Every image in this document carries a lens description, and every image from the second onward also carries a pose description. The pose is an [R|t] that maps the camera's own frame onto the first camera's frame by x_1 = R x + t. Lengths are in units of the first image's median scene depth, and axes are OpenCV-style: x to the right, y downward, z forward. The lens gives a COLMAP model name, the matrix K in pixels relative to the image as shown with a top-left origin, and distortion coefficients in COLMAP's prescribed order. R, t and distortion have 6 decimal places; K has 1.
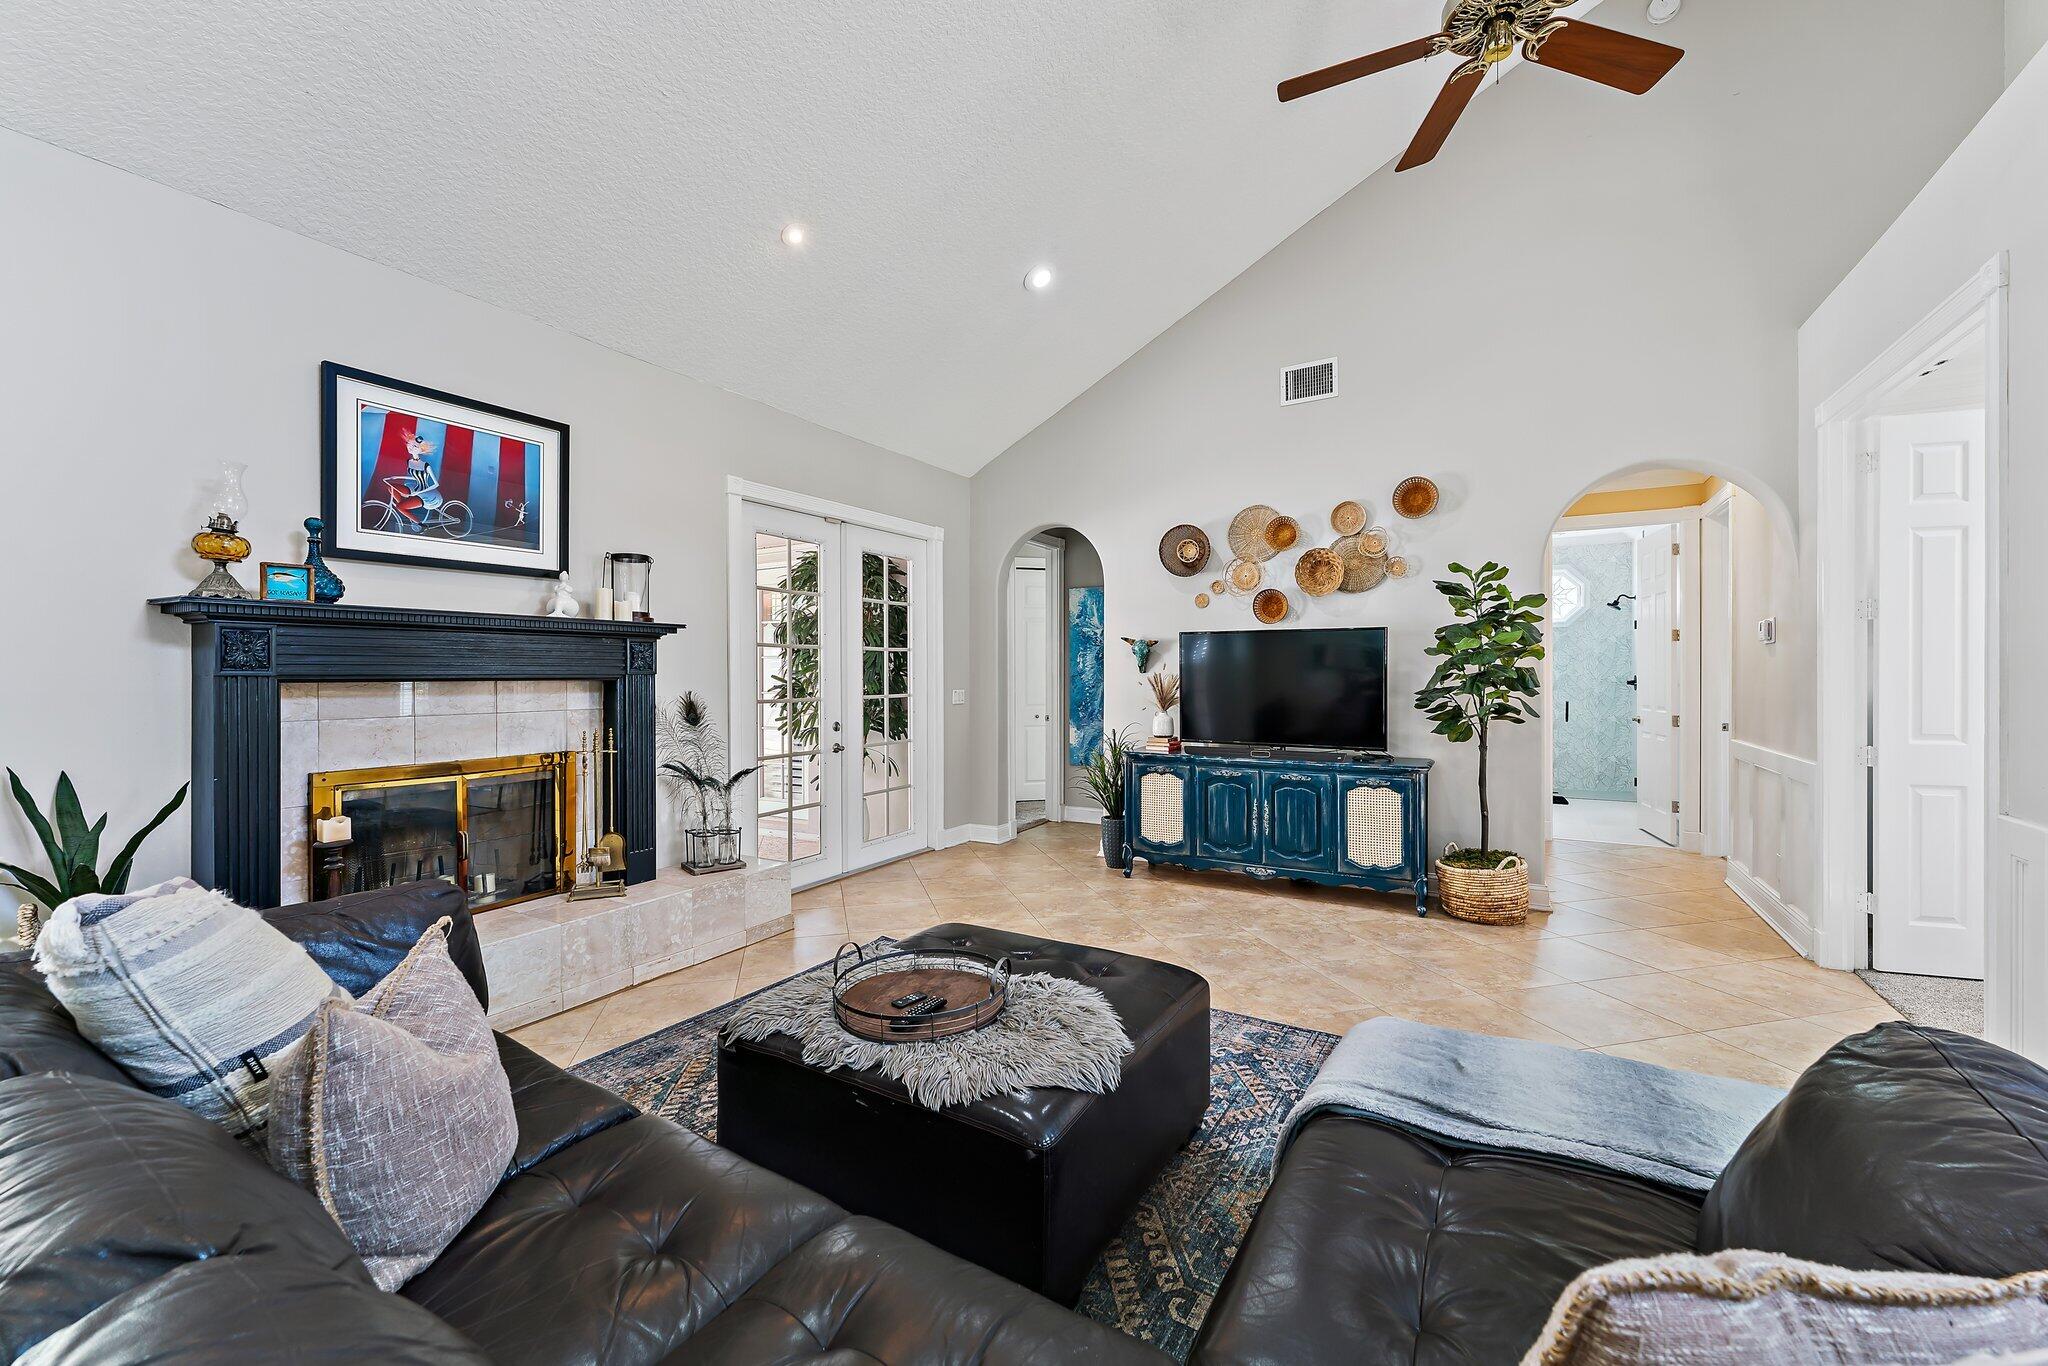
lens RADIAL K [[823.2, 0, 1022.2], [0, 823.2, 676.8], [0, 0, 1]] dist [0.000975, -0.000214]
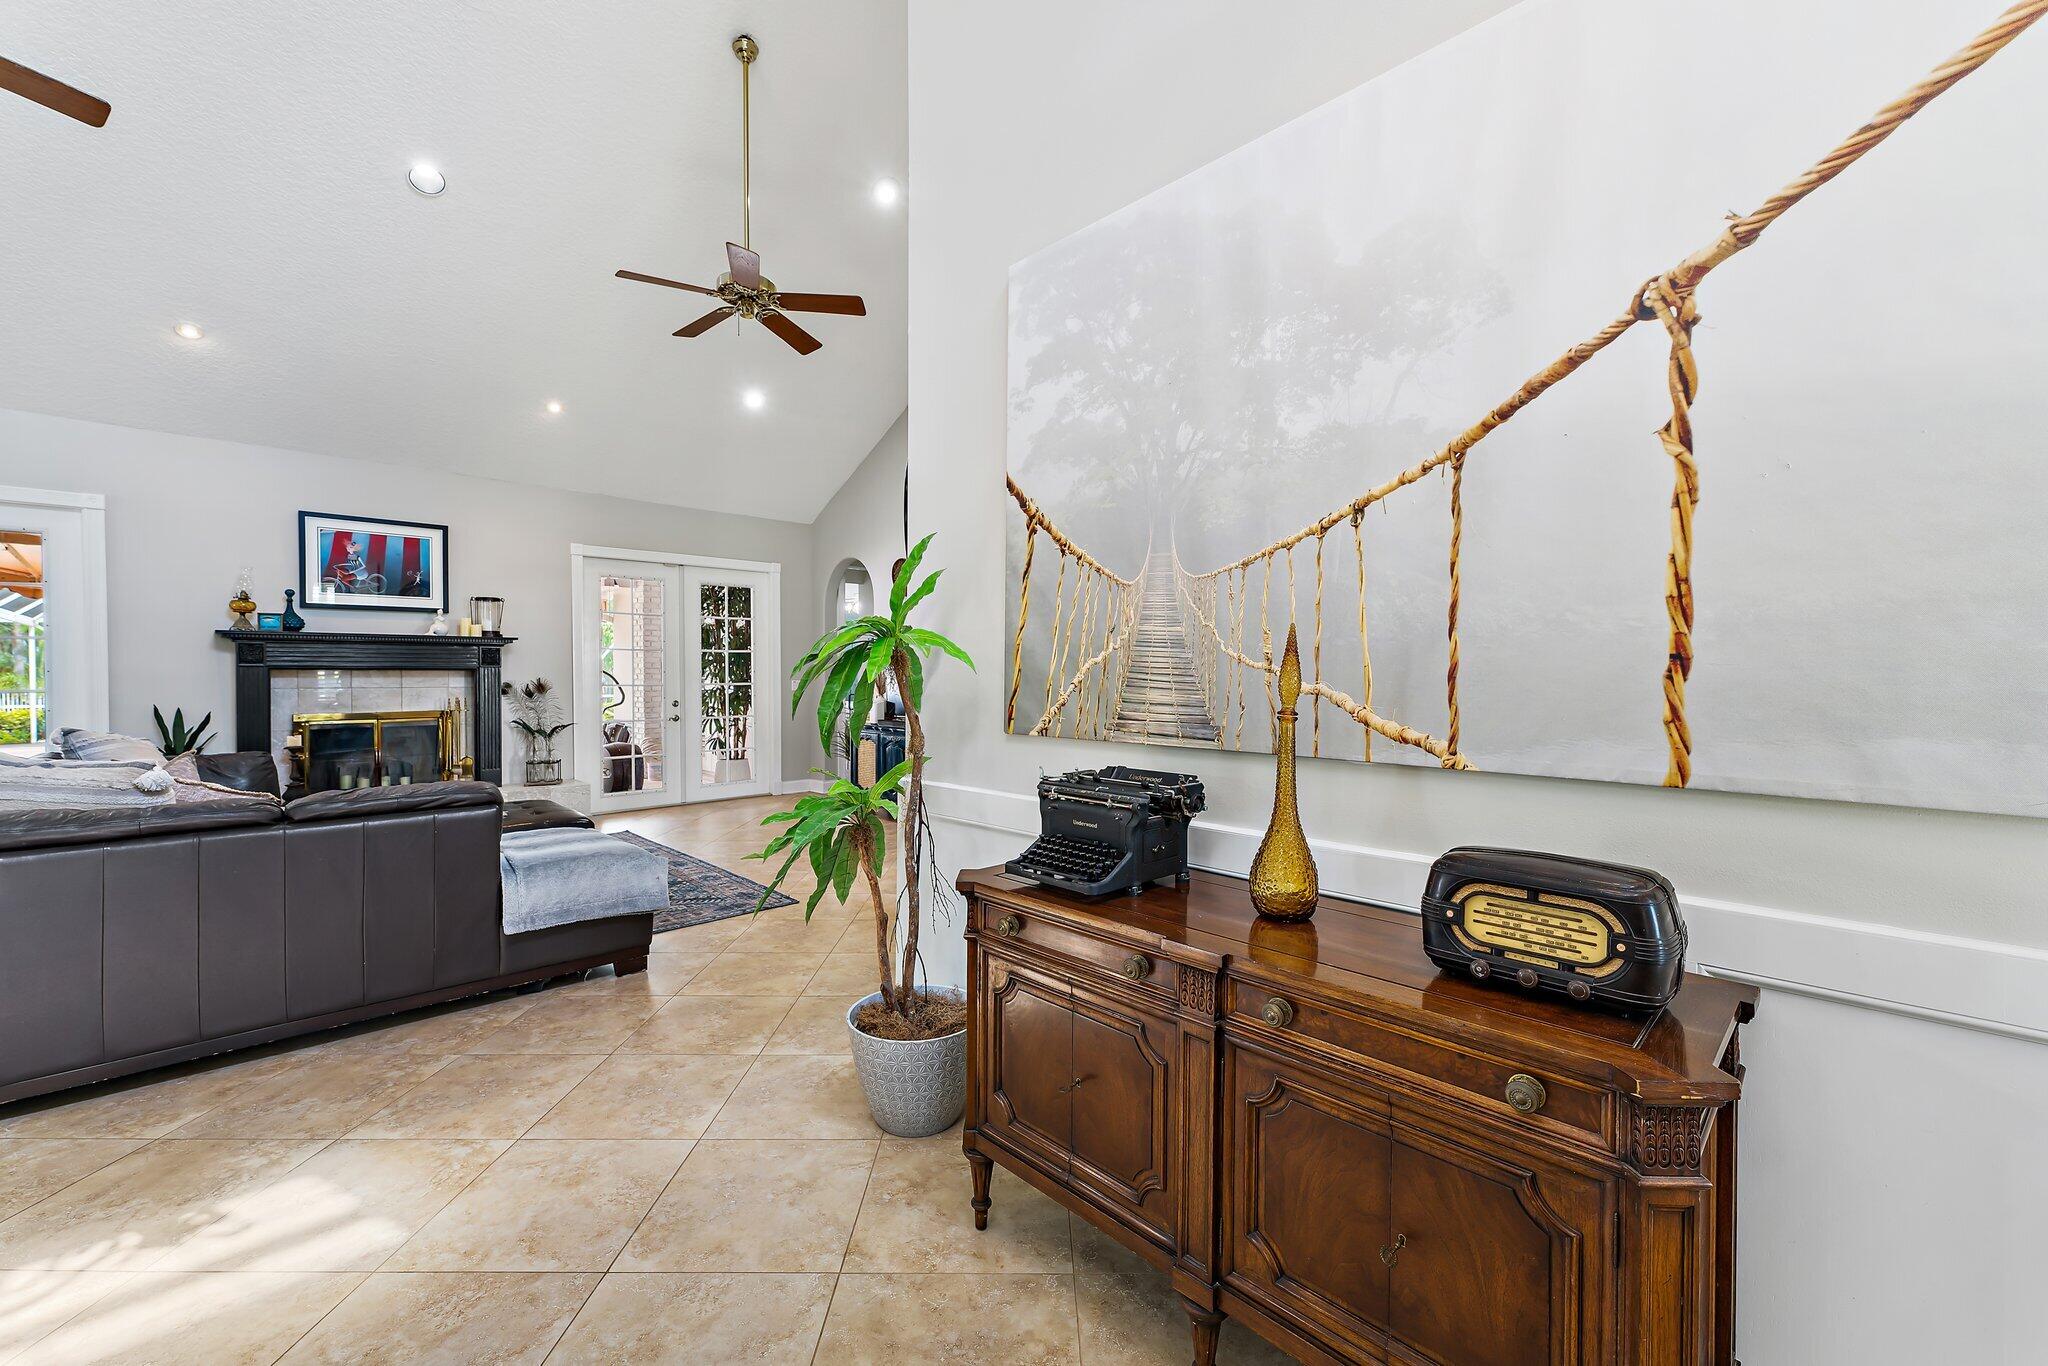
lens RADIAL K [[823.2, 0, 1025.0], [0, 823.2, 680.5], [0, 0, 1]] dist [0.000975, -0.000214]
pose [[0.967240, 0.005036, -0.253814, 0.898172], [-0.003525, 0.999973, 0.006410, 0.008650], [0.253840, -0.005305, 0.967232, -0.325033]]
